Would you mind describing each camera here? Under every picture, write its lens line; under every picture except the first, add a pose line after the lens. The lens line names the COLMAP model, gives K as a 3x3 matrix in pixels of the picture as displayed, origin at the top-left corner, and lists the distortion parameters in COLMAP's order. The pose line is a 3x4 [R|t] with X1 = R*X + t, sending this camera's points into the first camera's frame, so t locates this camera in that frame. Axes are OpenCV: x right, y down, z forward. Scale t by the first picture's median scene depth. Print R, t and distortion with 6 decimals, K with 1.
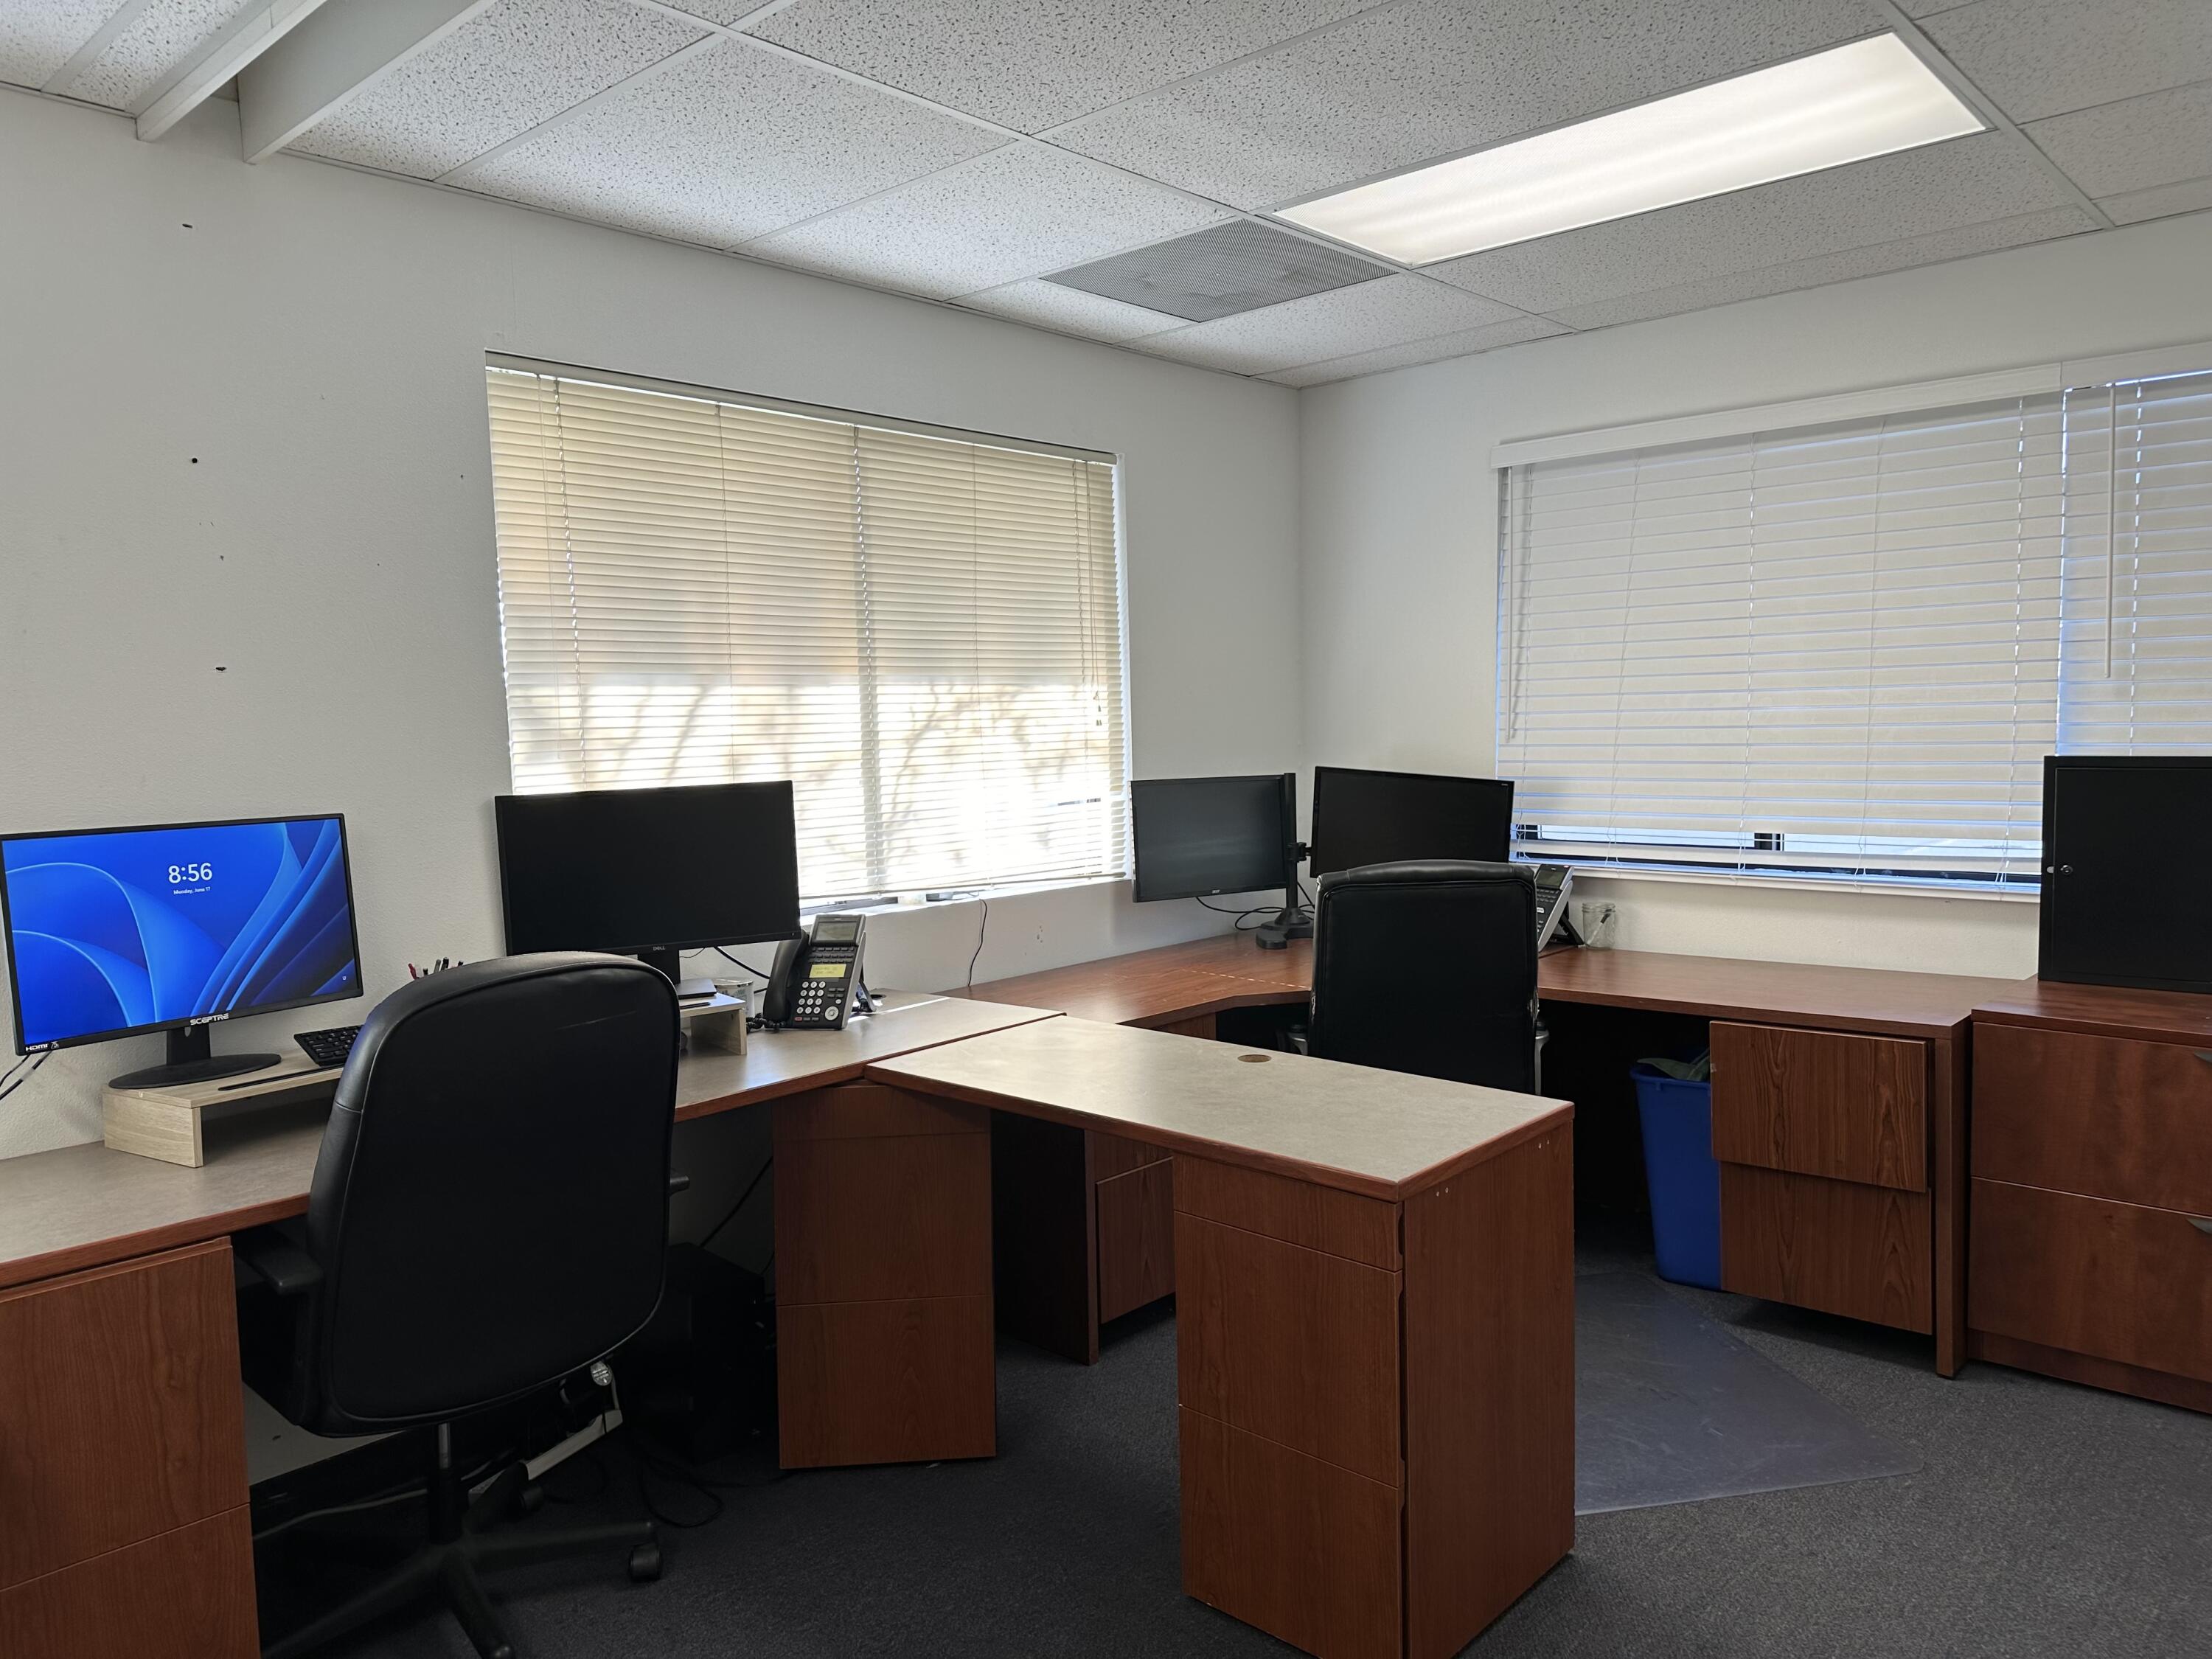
lens RADIAL K [[1564.0, 0, 1119.5], [0, 1564.0, 838.1], [0, 0, 1]] dist [-0.009819, -0.007342]
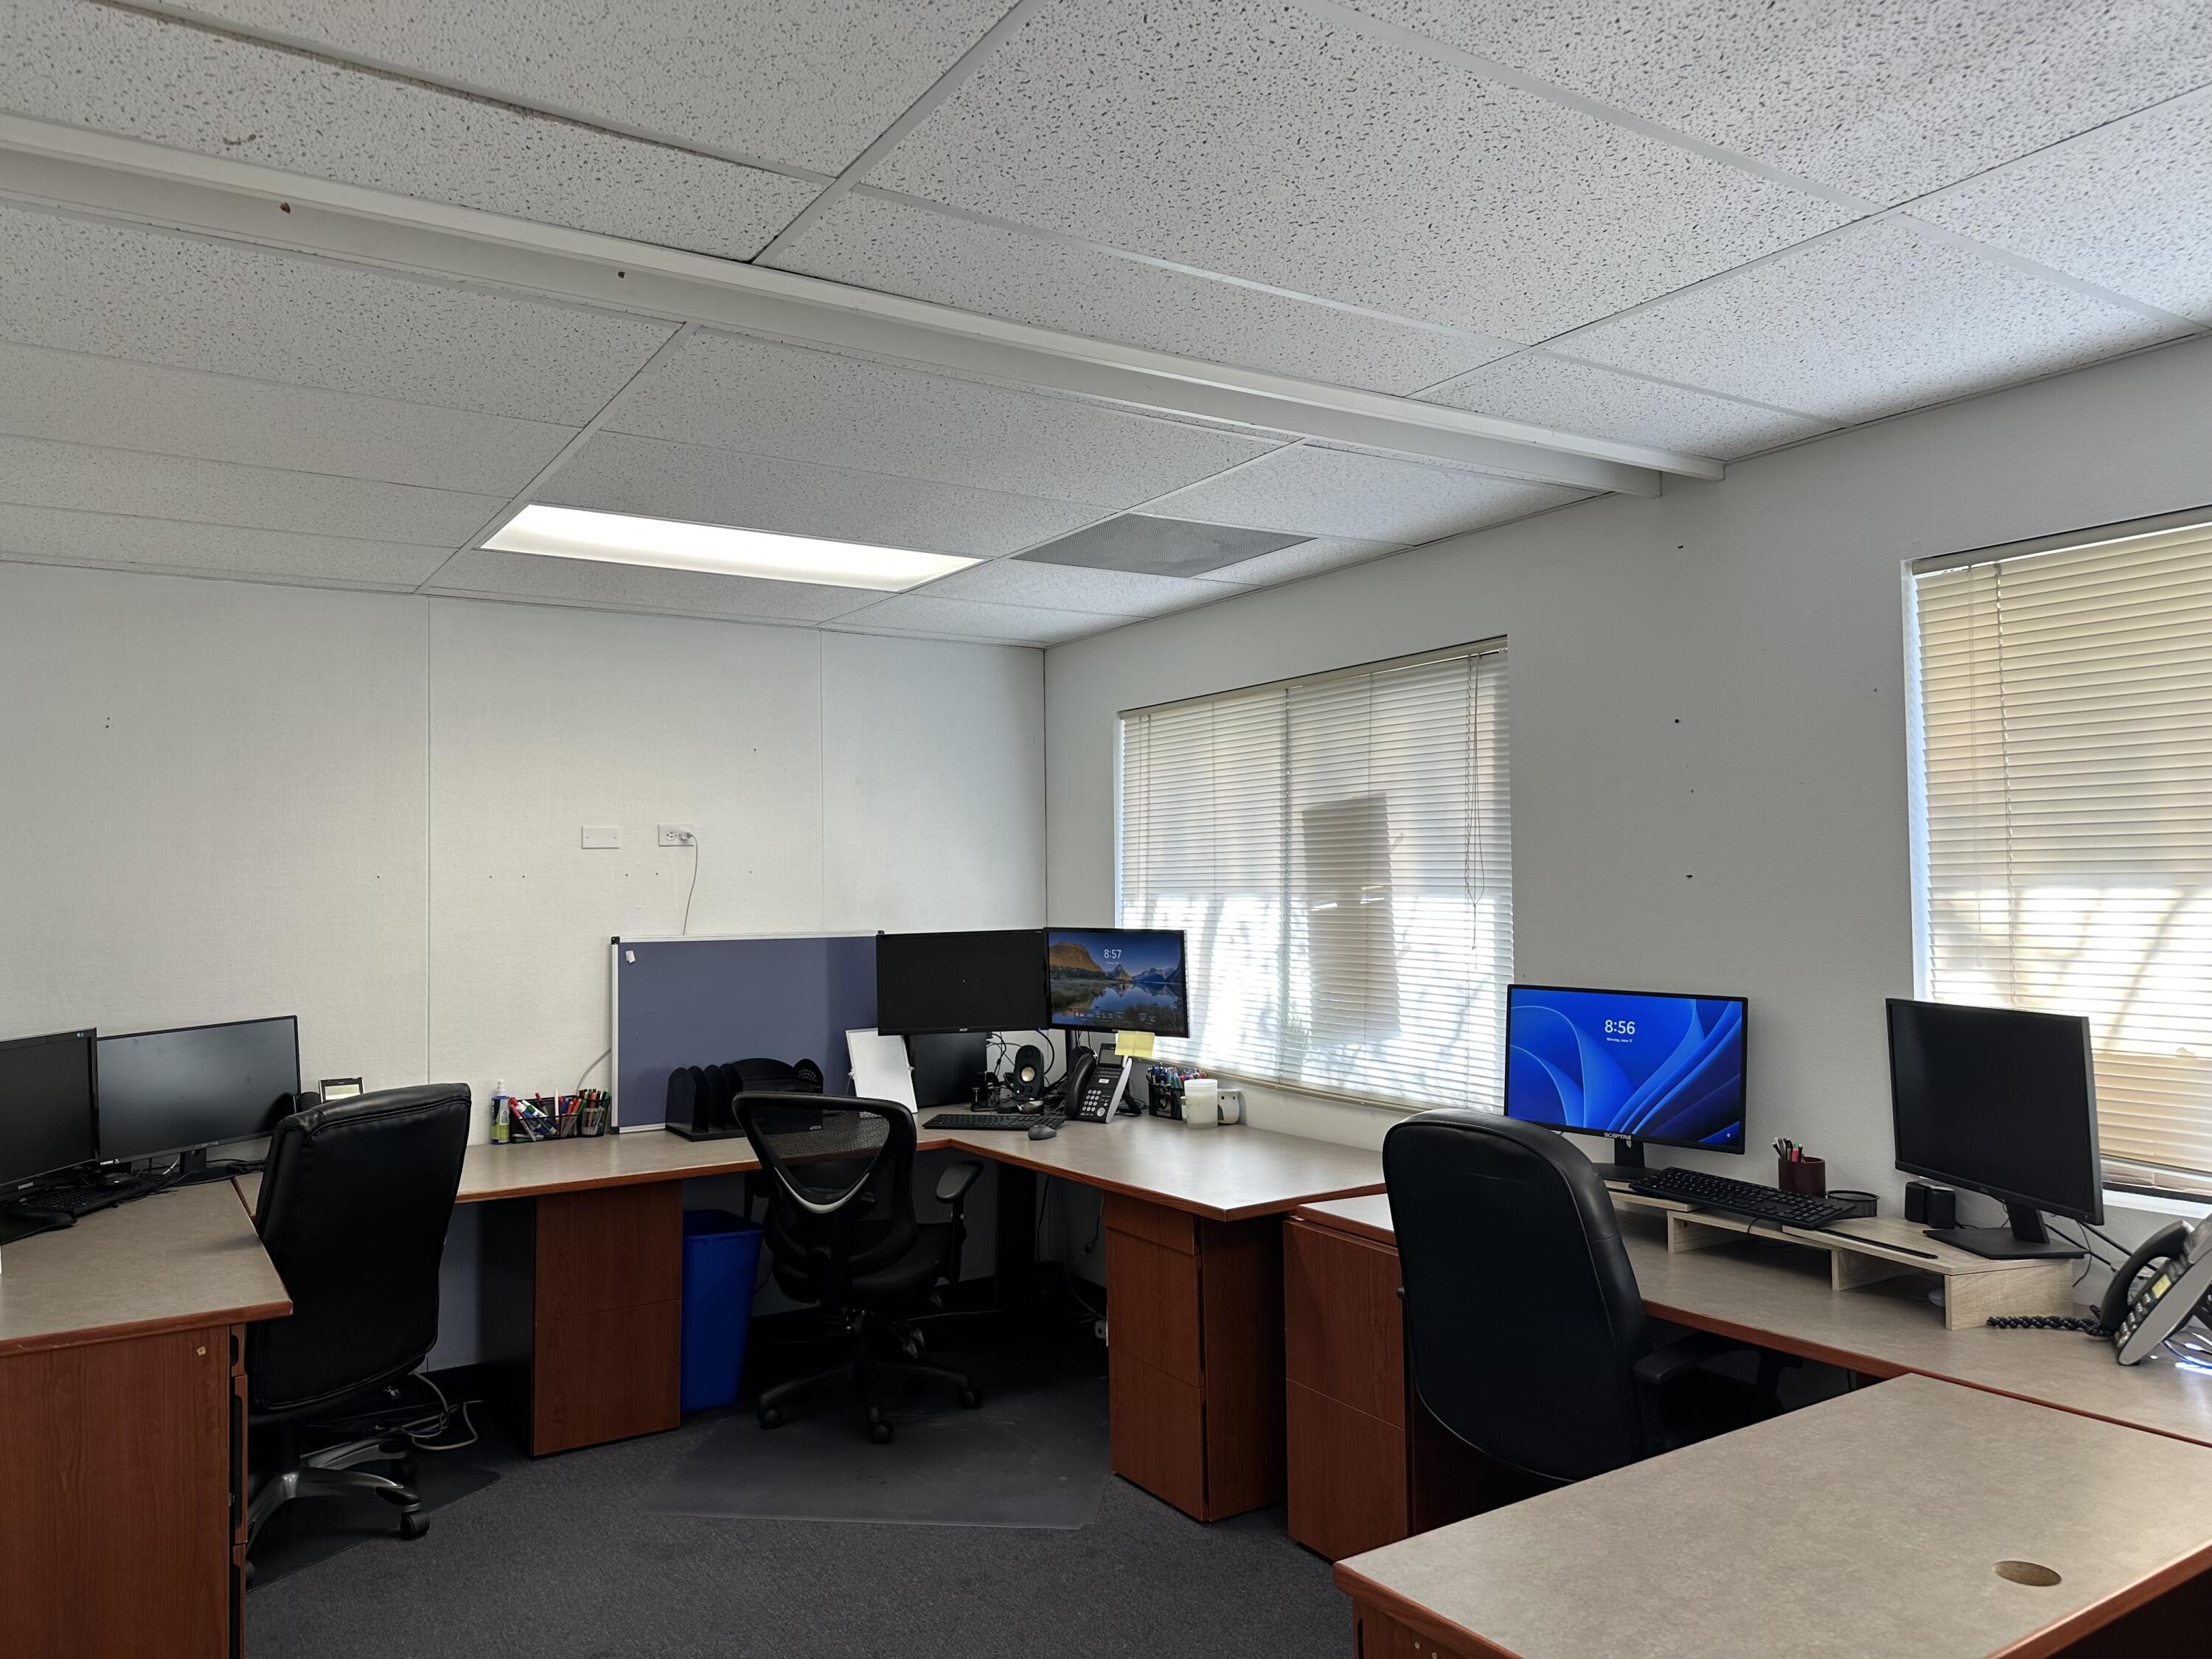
lens RADIAL K [[1564.0, 0, 1118.5], [0, 1564.0, 824.0], [0, 0, 1]] dist [-0.009819, -0.007342]
pose [[-0.263190, -0.015338, -0.964622, 0.674117], [-0.063778, 0.997963, 0.001533, -0.103631], [0.962633, 0.061925, -0.263632, 0.738626]]
